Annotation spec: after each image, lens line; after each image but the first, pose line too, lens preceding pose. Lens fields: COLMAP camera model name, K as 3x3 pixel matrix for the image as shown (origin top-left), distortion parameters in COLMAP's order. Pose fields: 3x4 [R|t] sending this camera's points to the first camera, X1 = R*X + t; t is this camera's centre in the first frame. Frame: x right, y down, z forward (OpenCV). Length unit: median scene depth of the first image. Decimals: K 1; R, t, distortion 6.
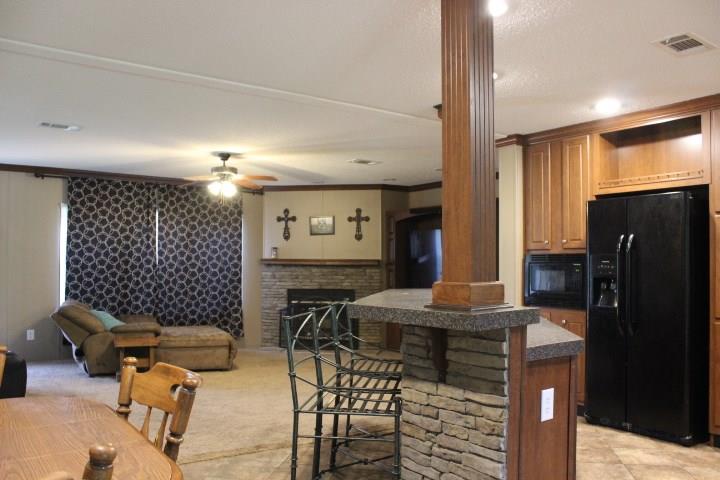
lens RADIAL K [[600.7, 0, 365.2], [0, 600.7, 258.3], [0, 0, 1]] dist [-0.138503, 0.095097]
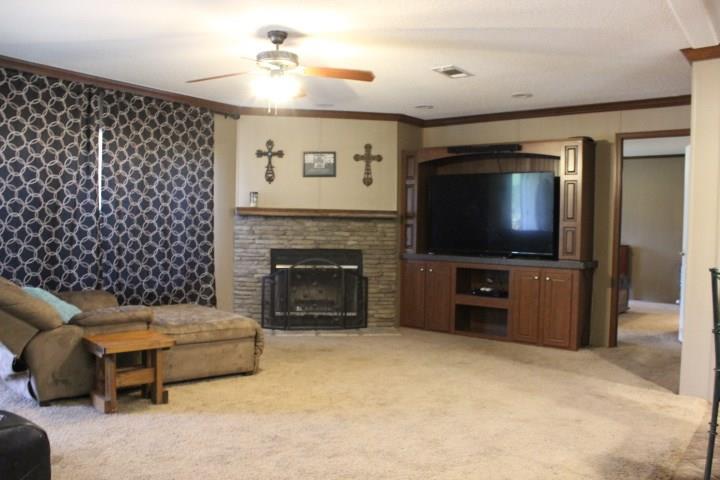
lens RADIAL K [[600.7, 0, 381.8], [0, 600.7, 252.9], [0, 0, 1]] dist [-0.138503, 0.095097]
pose [[0.953165, -0.001721, 0.302445, -0.243418], [-0.016340, 0.998230, 0.057178, 0.012828], [-0.302008, -0.059442, 0.951450, 0.280113]]
